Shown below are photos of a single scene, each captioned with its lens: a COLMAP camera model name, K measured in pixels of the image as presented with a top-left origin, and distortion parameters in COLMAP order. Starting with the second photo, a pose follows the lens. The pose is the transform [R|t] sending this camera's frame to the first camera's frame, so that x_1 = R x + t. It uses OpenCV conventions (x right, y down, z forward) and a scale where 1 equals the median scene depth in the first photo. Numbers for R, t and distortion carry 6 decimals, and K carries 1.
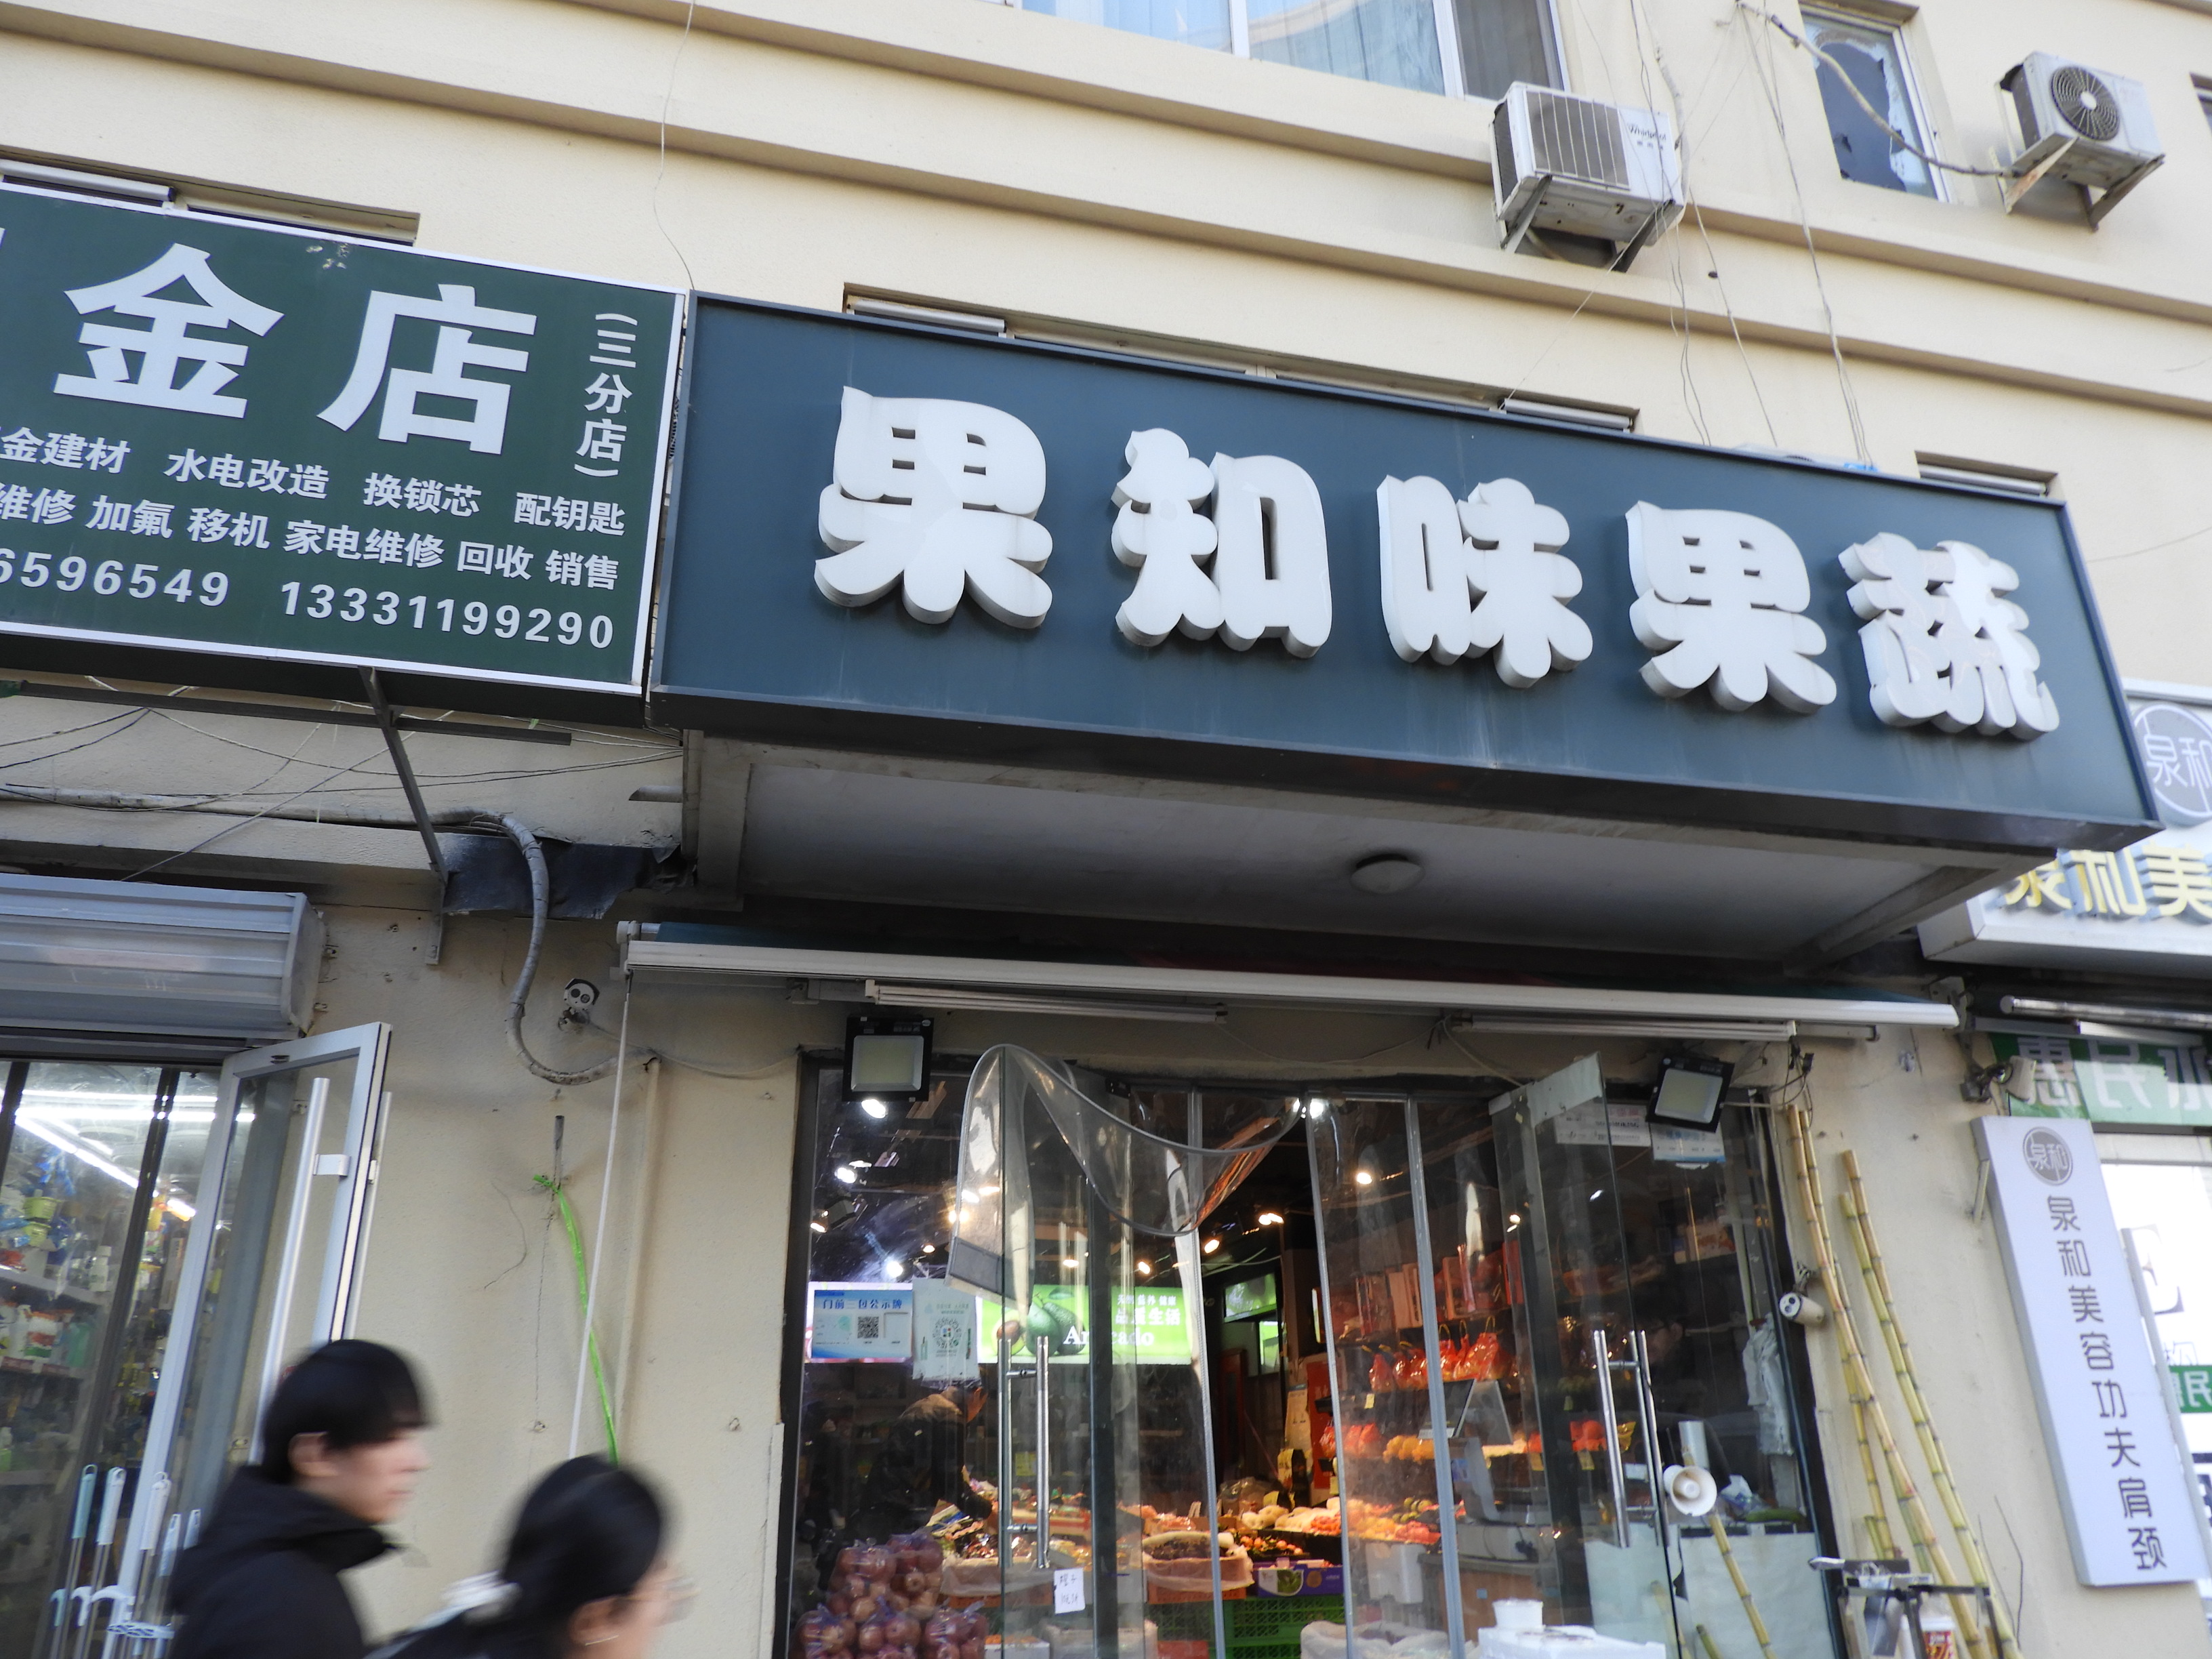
lens RADIAL K [[1561.6, 0, 1106.0], [0, 1561.6, 829.5], [0, 0, 1]] dist [0.006271, -0.002712]
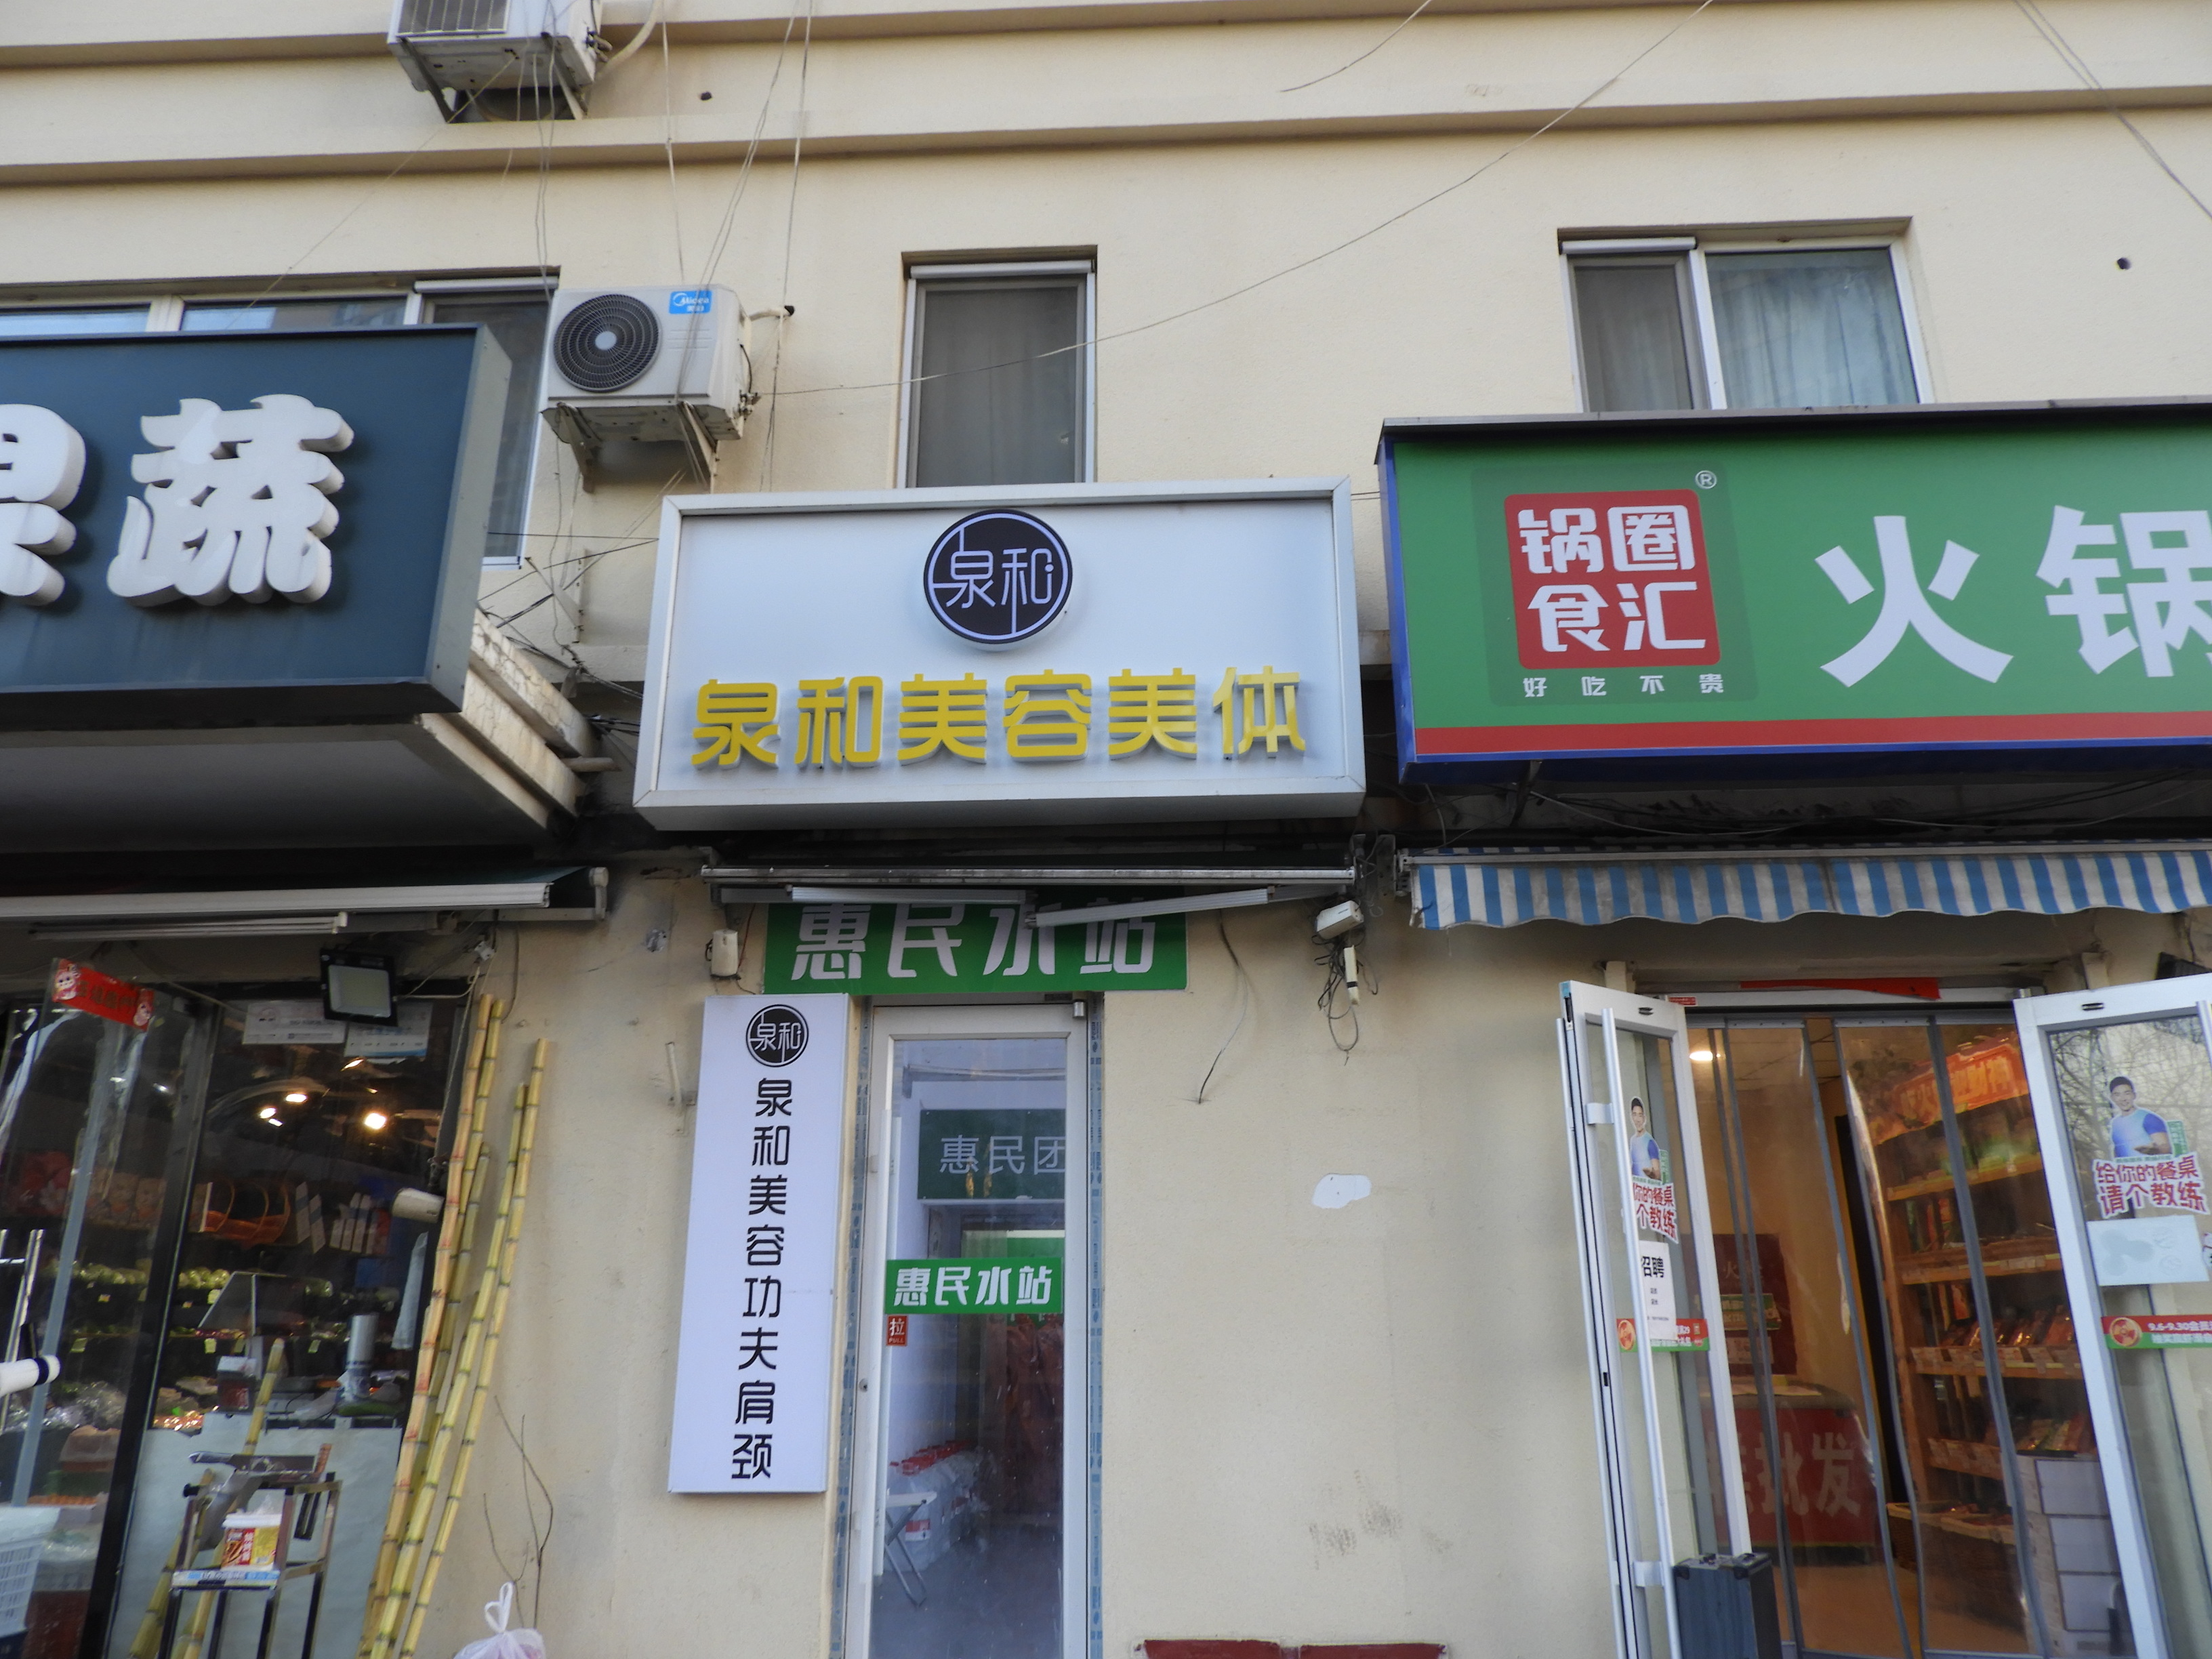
lens RADIAL K [[1550.6, 0, 1106.0], [0, 1550.6, 829.5], [0, 0, 1]] dist [0.005165, -0.003077]
pose [[0.954448, -0.076343, -0.288446, 1.113224], [0.095977, 0.993889, 0.054530, 0.061416], [0.282521, -0.079730, 0.955942, 0.209580]]
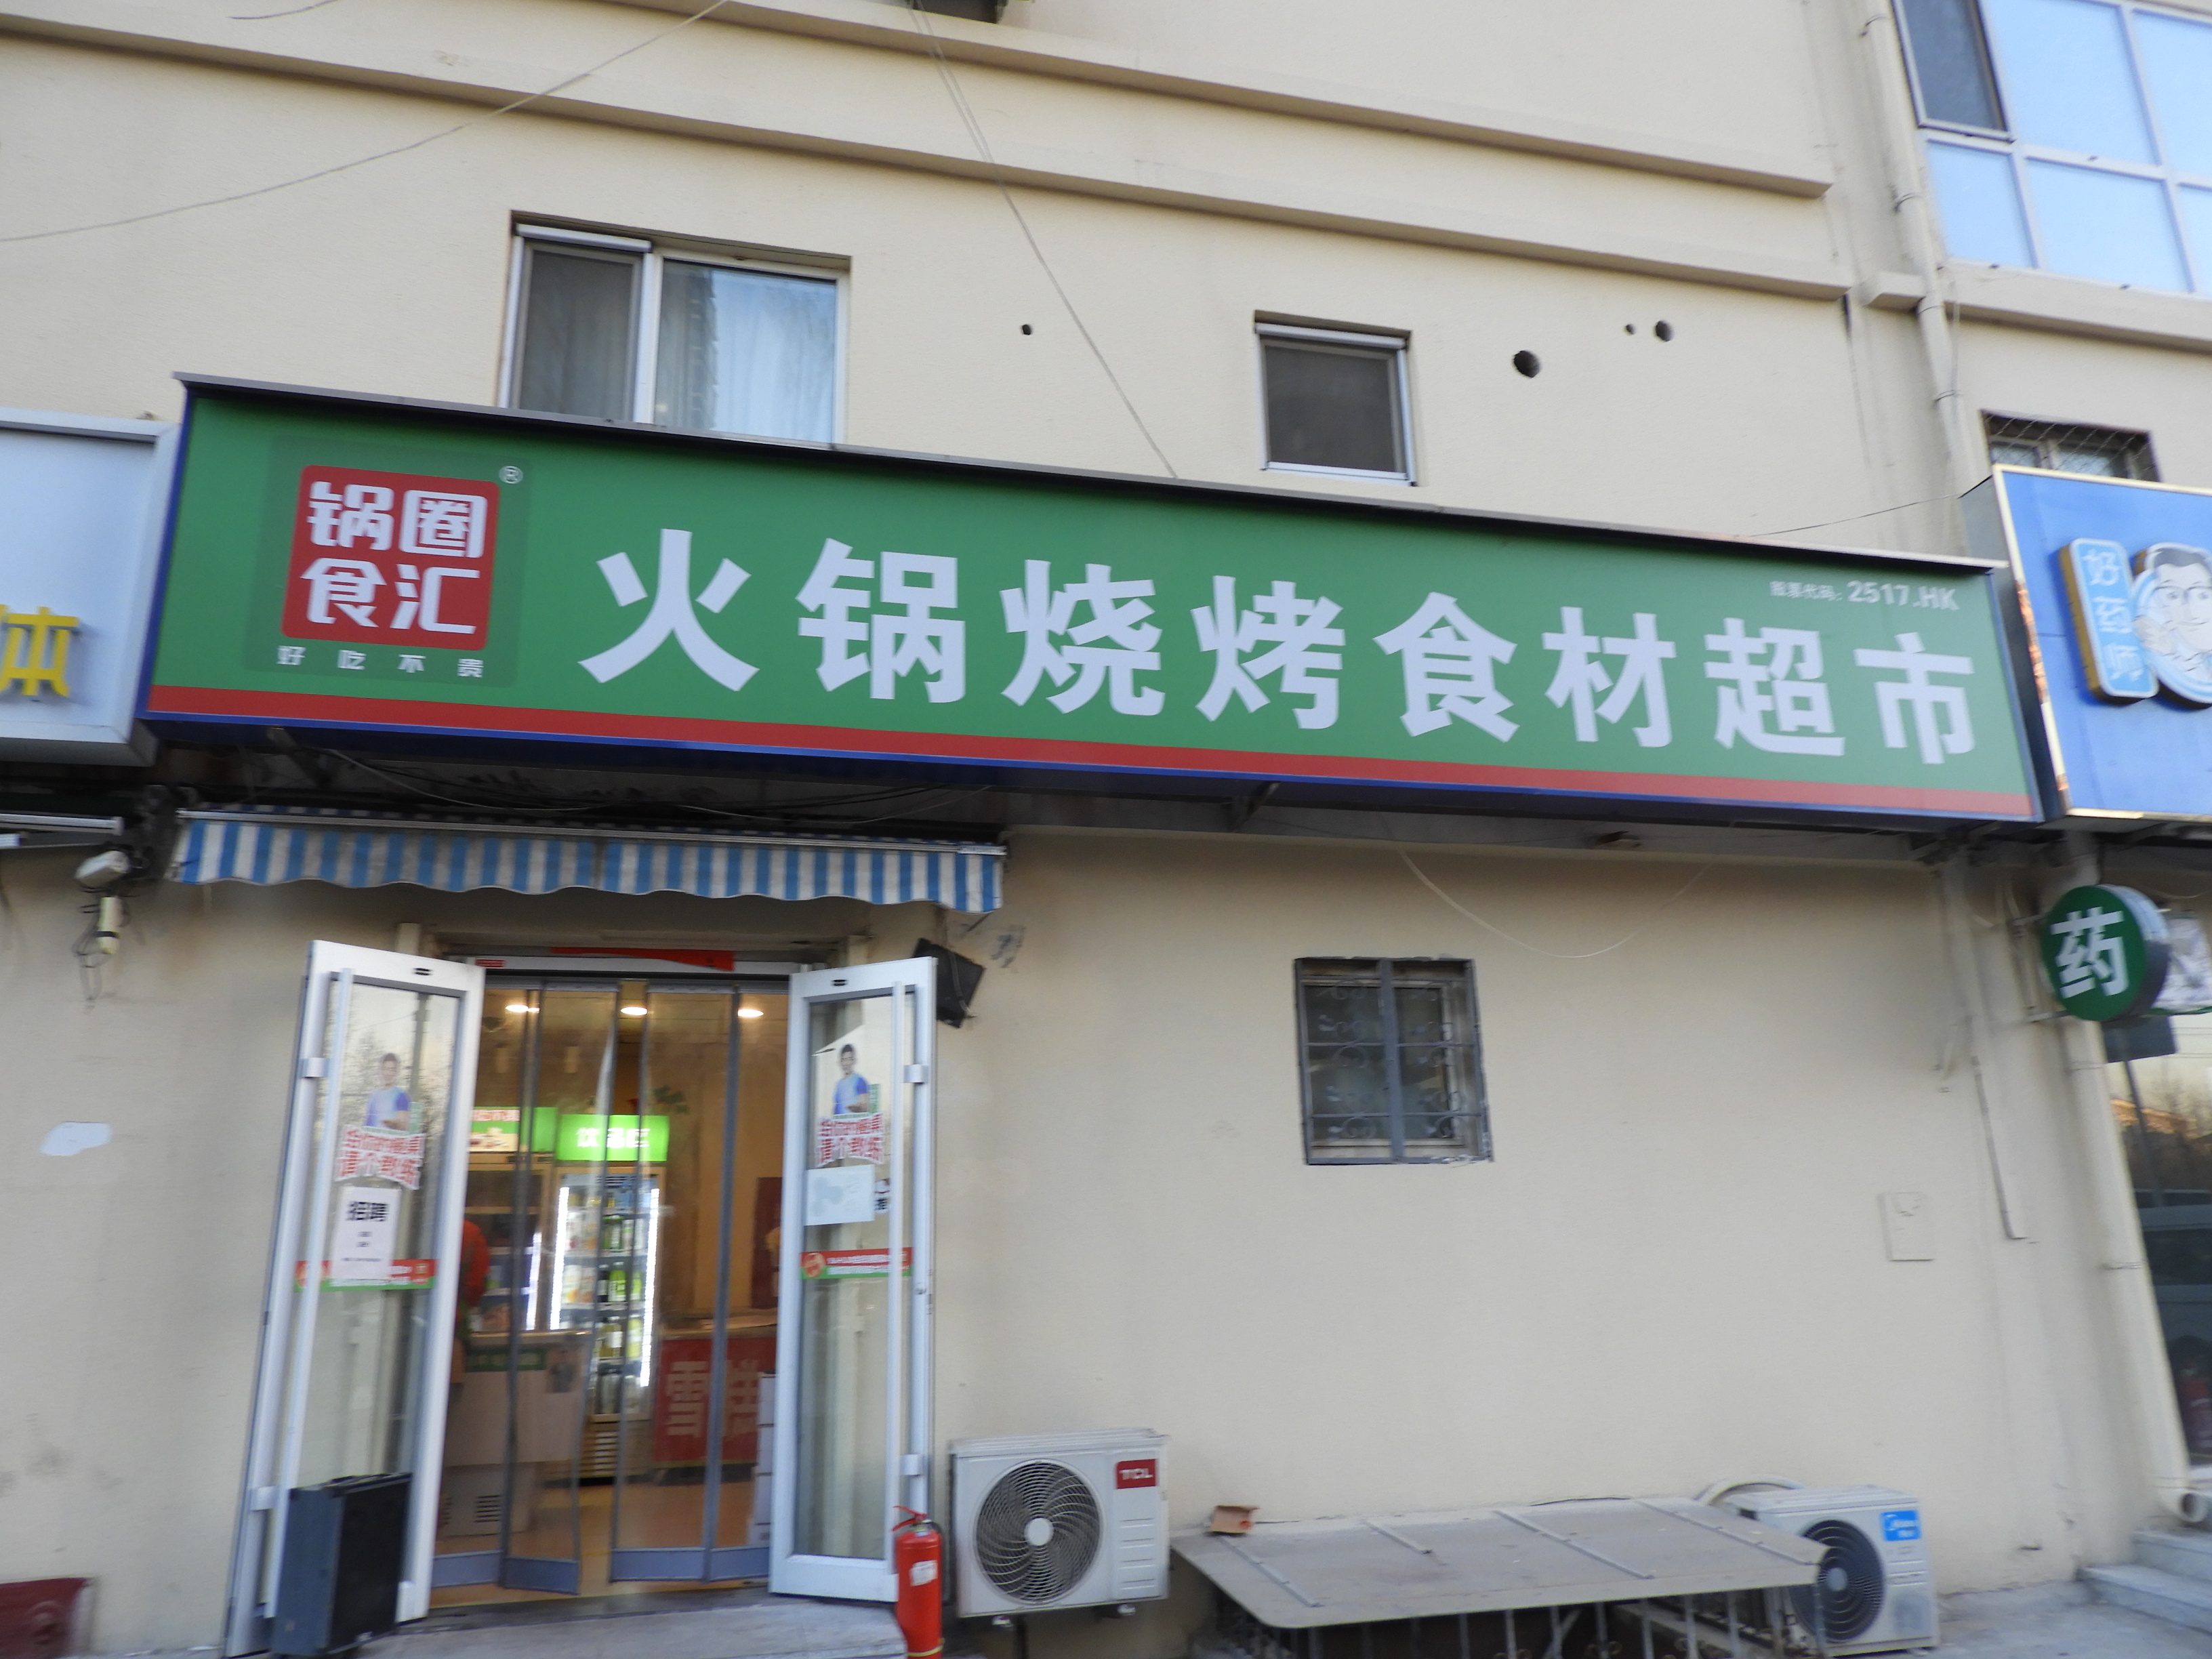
lens RADIAL K [[1561.6, 0, 1106.0], [0, 1561.6, 829.5], [0, 0, 1]] dist [0.006271, -0.002712]
pose [[0.999953, -0.001937, -0.009514, 1.613216], [0.002925, 0.994477, 0.104910, 0.059025], [0.009258, -0.104932, 0.994436, 0.210337]]
